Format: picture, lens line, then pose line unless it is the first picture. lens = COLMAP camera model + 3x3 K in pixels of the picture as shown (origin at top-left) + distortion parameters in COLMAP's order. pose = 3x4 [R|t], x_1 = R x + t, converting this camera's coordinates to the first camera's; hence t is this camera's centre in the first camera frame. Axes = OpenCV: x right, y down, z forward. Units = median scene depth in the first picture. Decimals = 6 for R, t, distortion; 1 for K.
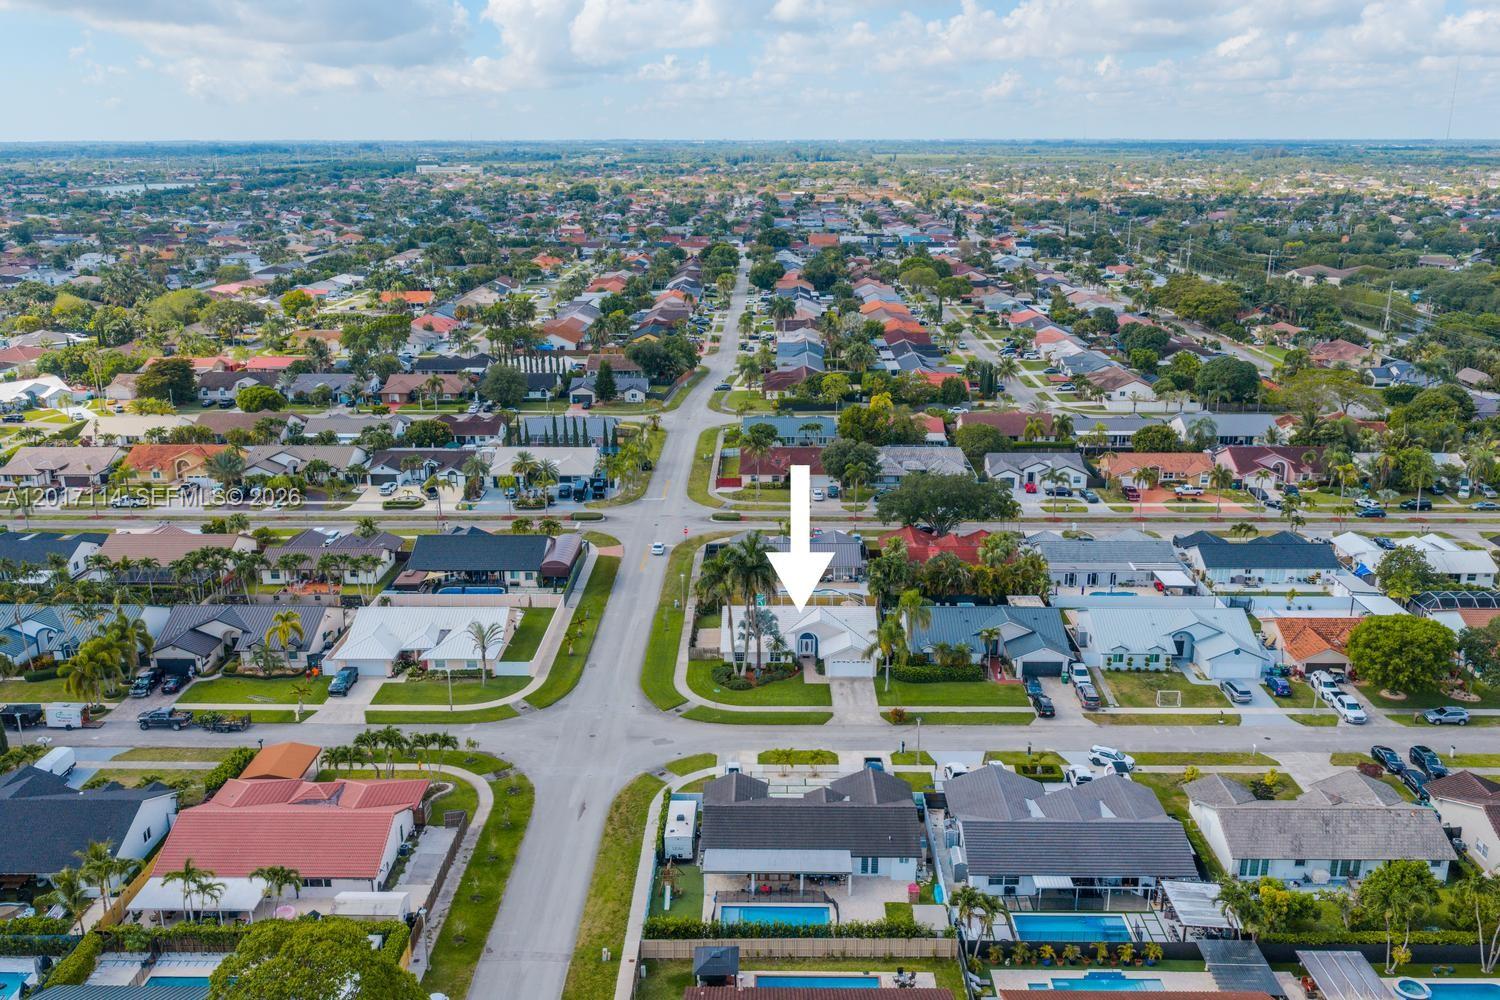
lens RADIAL K [[1241.0, 0, 756.2], [0, 1241.0, 506.2], [0, 0, 1]] dist [0.022321, -0.038978]
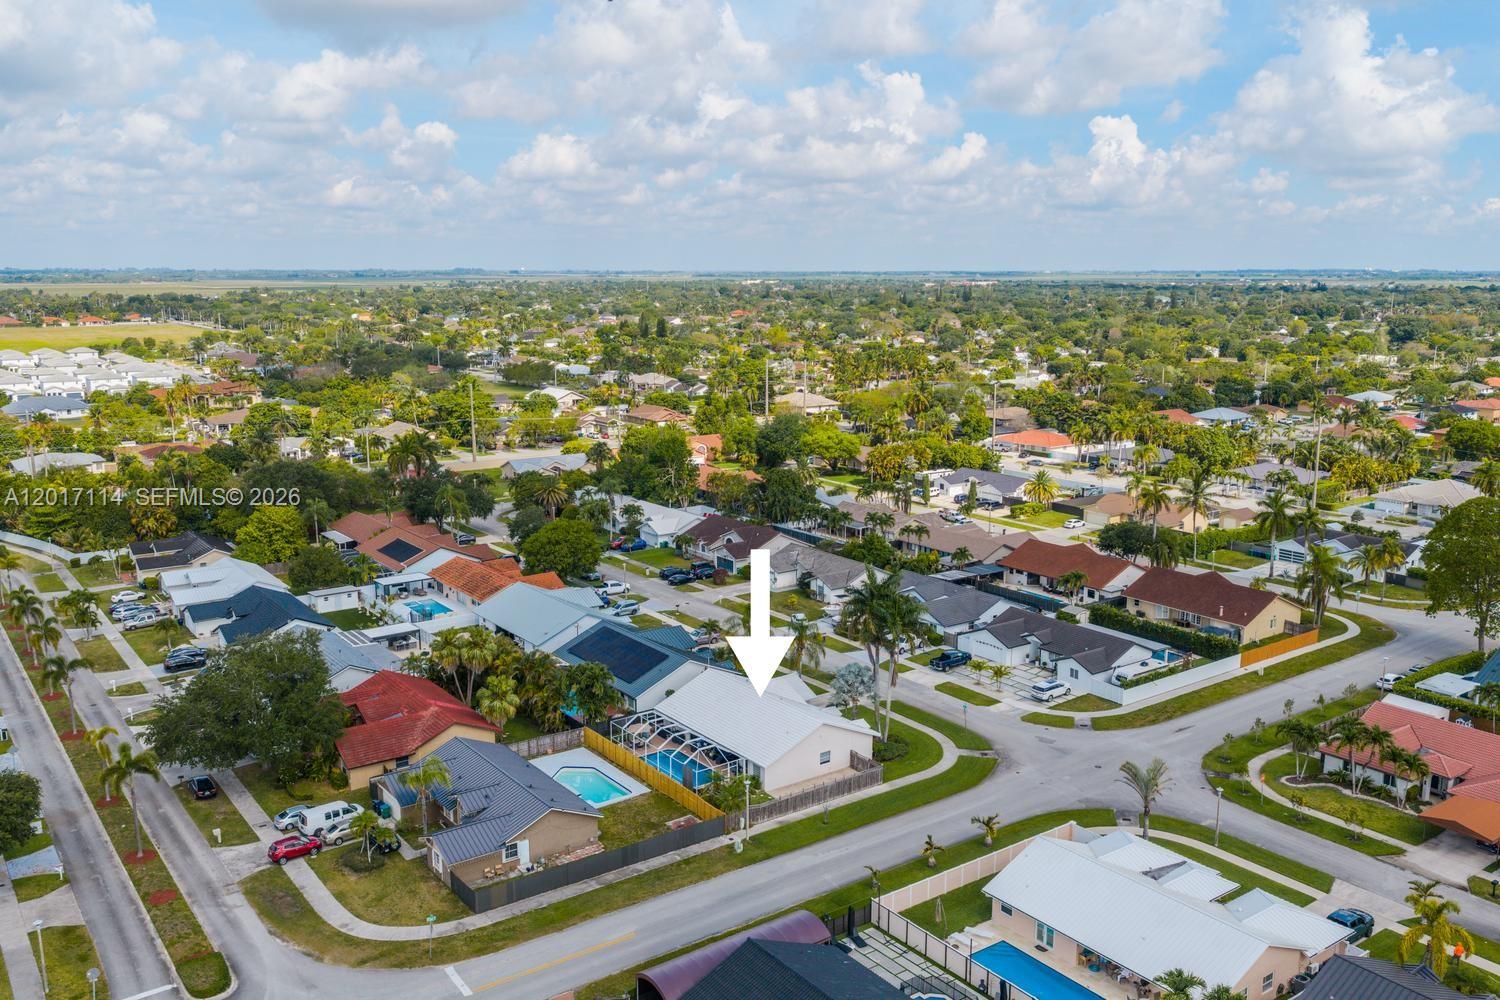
lens RADIAL K [[1241.0, 0, 756.2], [0, 1241.0, 506.2], [0, 0, 1]] dist [0.022321, -0.038978]
pose [[-0.605269, -0.149339, 0.781887, -0.591785], [0.227082, 0.909036, 0.349411, -0.320139], [-0.762944, 0.389040, -0.516299, 1.425800]]
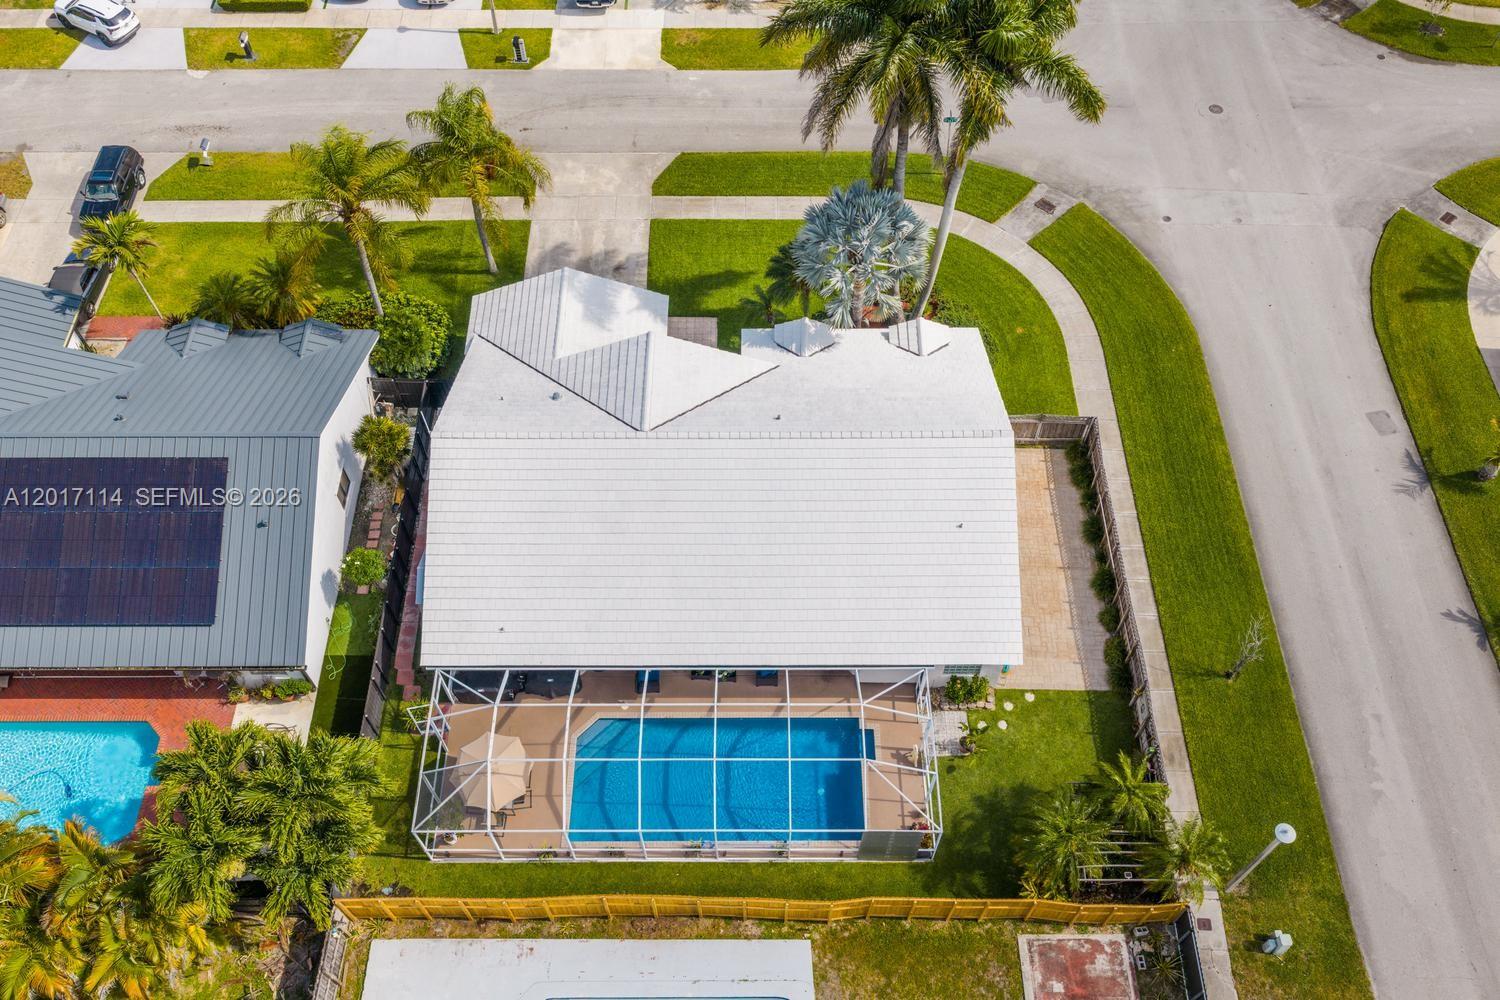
lens RADIAL K [[1241.0, 0, 756.2], [0, 1241.0, 506.2], [0, 0, 1]] dist [0.022321, -0.038978]
pose [[-0.999887, 0.014430, -0.004308, 0.029956], [0.000156, 0.296005, 0.955186, -0.172276], [0.015059, 0.955077, -0.295973, 1.138961]]
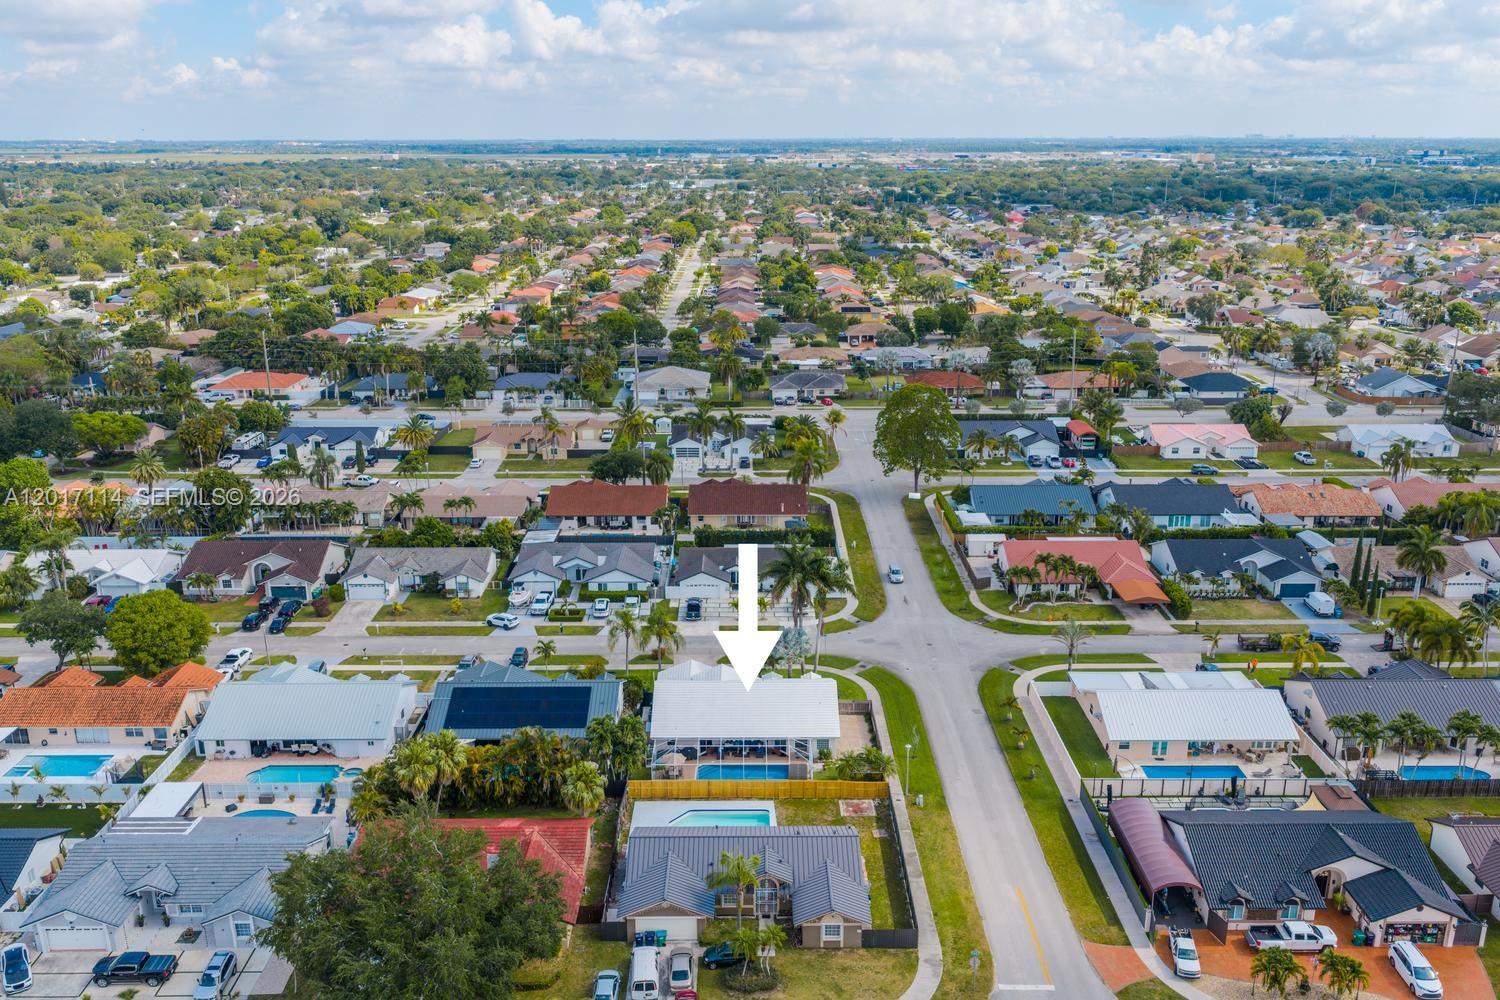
lens RADIAL K [[1241.0, 0, 756.2], [0, 1241.0, 506.2], [0, 0, 1]] dist [0.022321, -0.038978]
pose [[-0.999845, 0.008877, -0.015175, 0.040754], [-0.000894, 0.836384, 0.548144, -0.498963], [0.017558, 0.548073, -0.836246, 1.706970]]
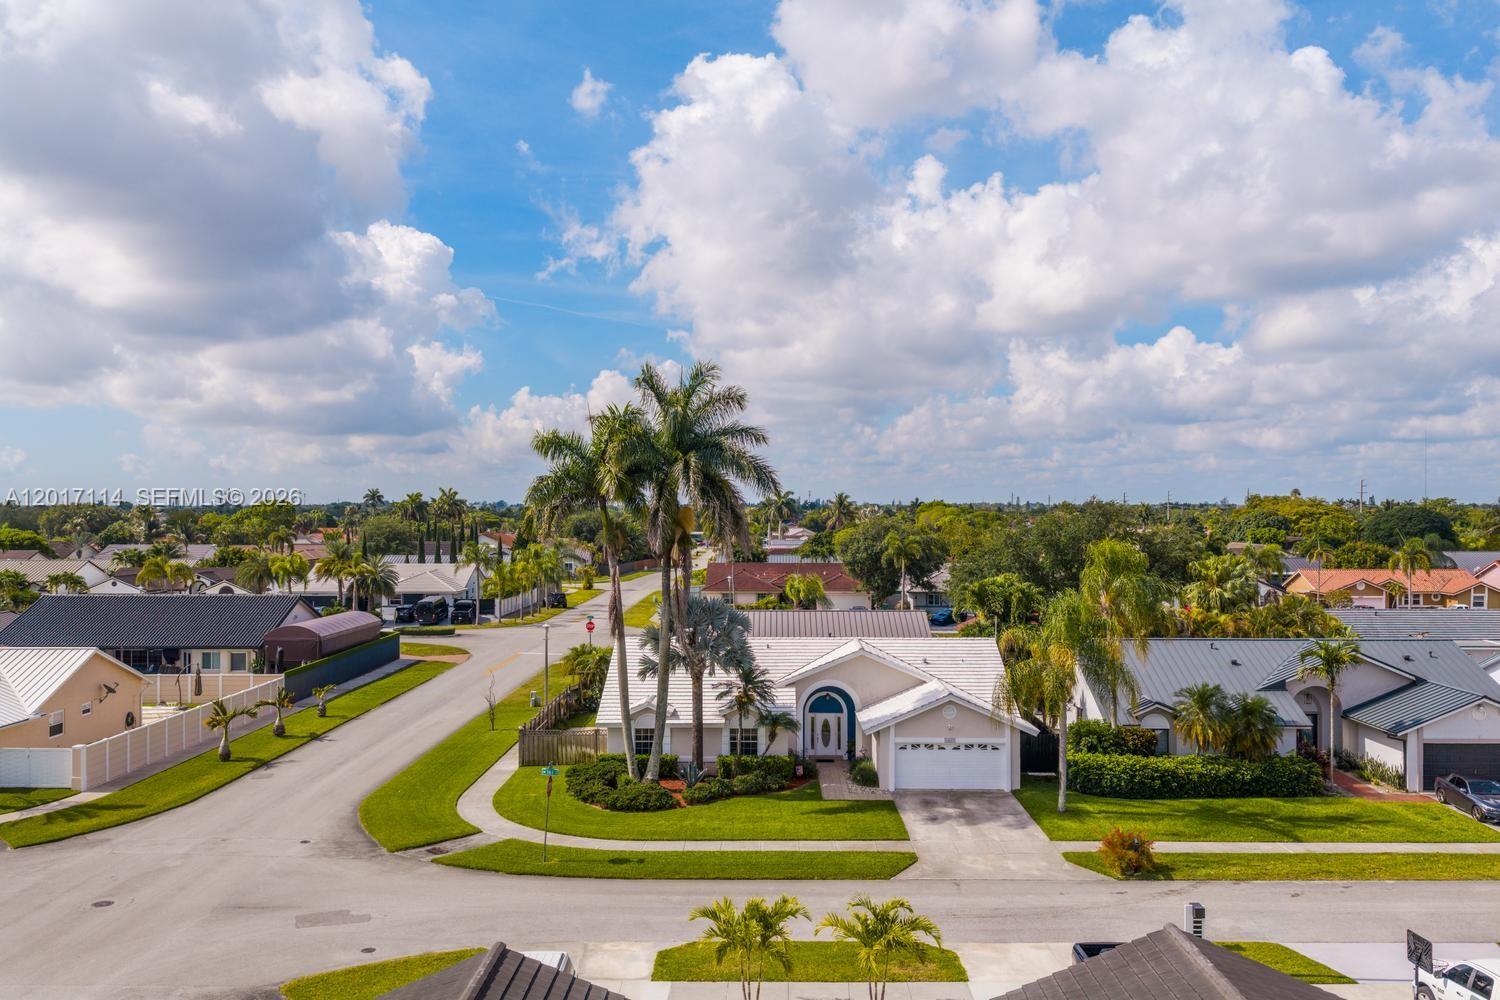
lens RADIAL K [[1241.0, 0, 756.2], [0, 1241.0, 506.2], [0, 0, 1]] dist [0.022321, -0.038978]
pose [[0.999997, 0.001505, -0.002146, 0.020211], [-0.002055, 0.958391, -0.285452, 0.161445], [0.001627, 0.285455, 0.958391, 0.626704]]
